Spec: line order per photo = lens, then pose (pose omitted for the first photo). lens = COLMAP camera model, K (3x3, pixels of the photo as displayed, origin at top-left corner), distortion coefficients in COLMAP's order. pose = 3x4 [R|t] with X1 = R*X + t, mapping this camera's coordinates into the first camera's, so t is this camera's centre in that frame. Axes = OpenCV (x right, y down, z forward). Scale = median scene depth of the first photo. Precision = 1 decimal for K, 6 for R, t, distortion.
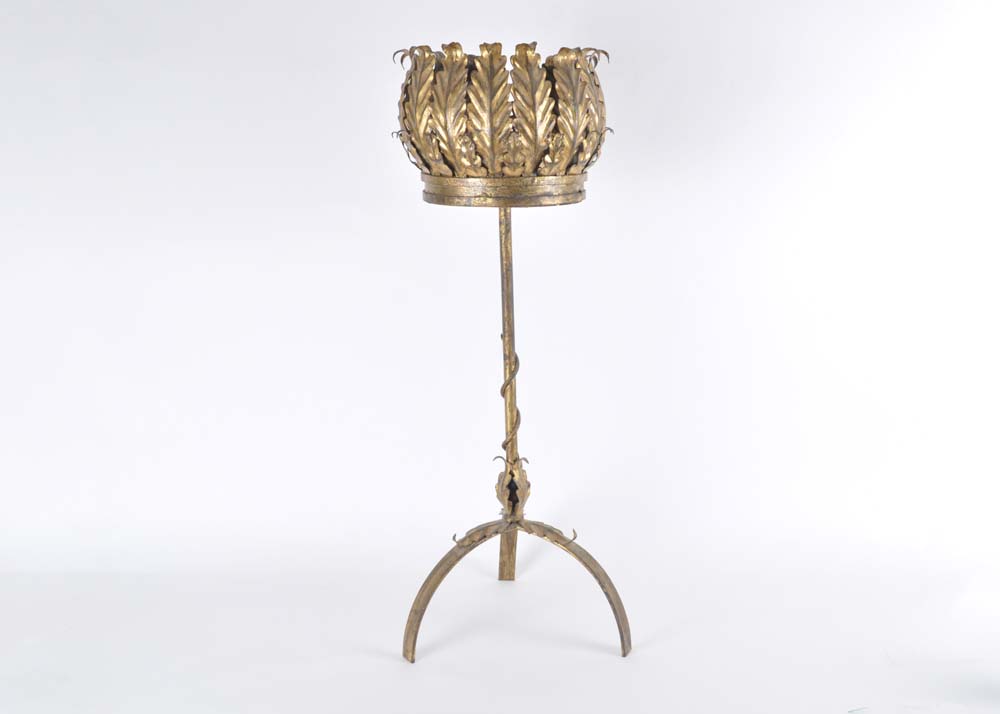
lens RADIAL K [[1069.0, 0, 503.1], [0, 1069.0, 357.2], [0, 0, 1]] dist [-0.060717, 0.000000]
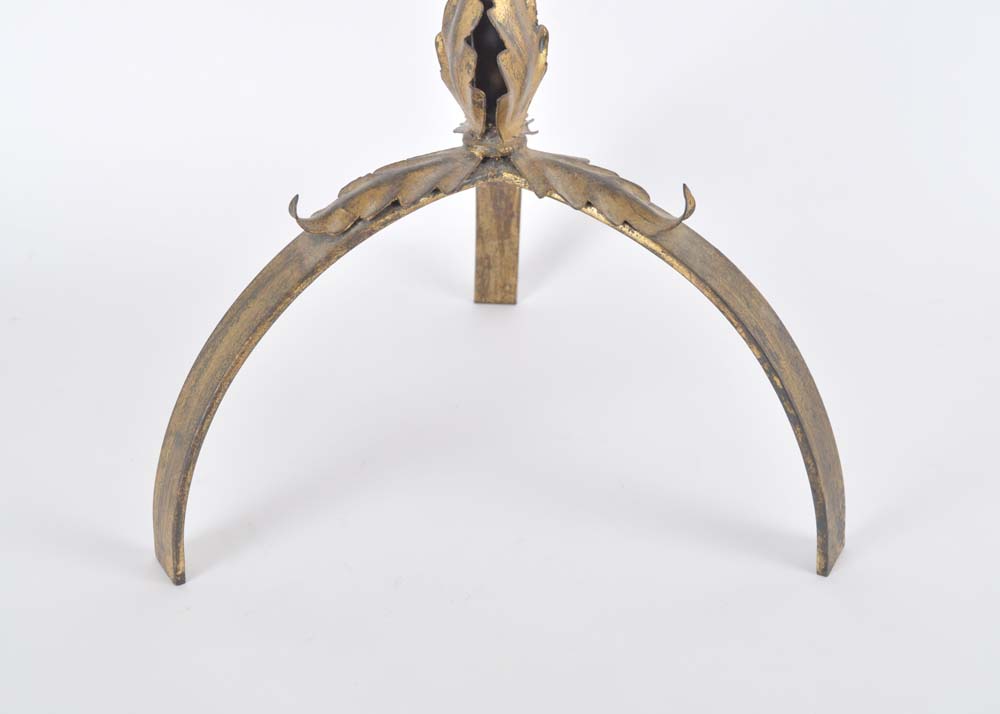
lens RADIAL K [[1404.6, 0, 503.3], [0, 1404.6, 361.6], [0, 0, 1]] dist [-0.017555, 0.000000]
pose [[0.998957, 0.017377, -0.042224, 0.031971], [-0.003449, 0.950825, 0.309710, 0.084974], [0.045530, -0.309241, 0.949893, 0.598927]]
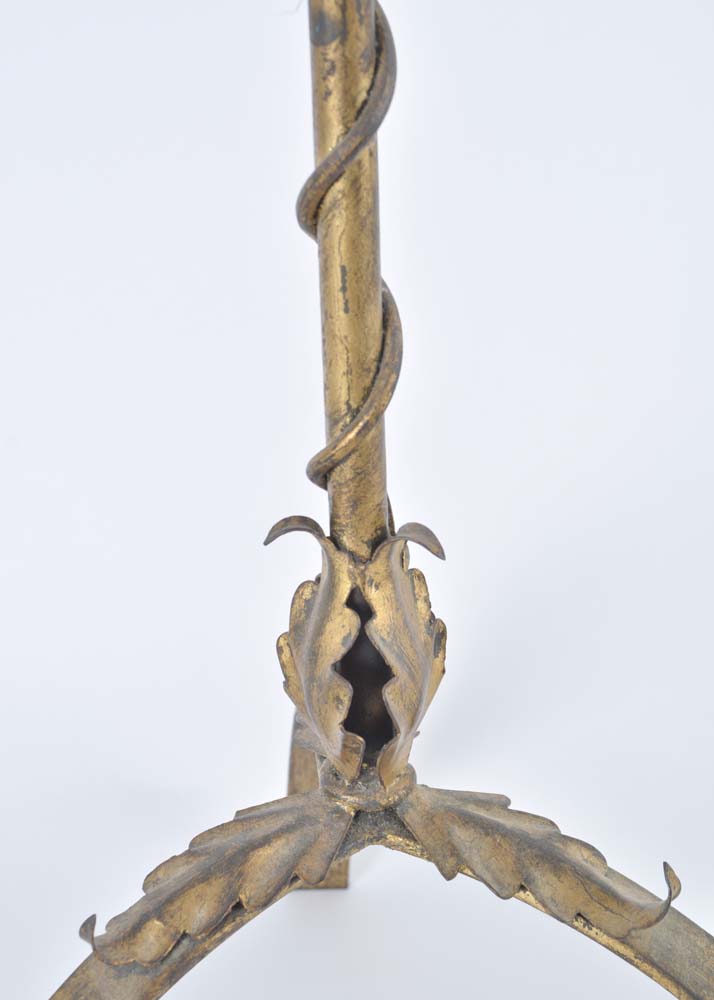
lens RADIAL K [[2451.6, 0, 353.7], [0, 2451.6, 501.3], [0, 0, 1]] dist [0.033445, 0.000000]
pose [[0.998251, -0.031518, 0.050010, -0.015664], [0.015883, 0.957901, 0.286659, -0.042635], [-0.056939, -0.285363, 0.956727, 0.565566]]
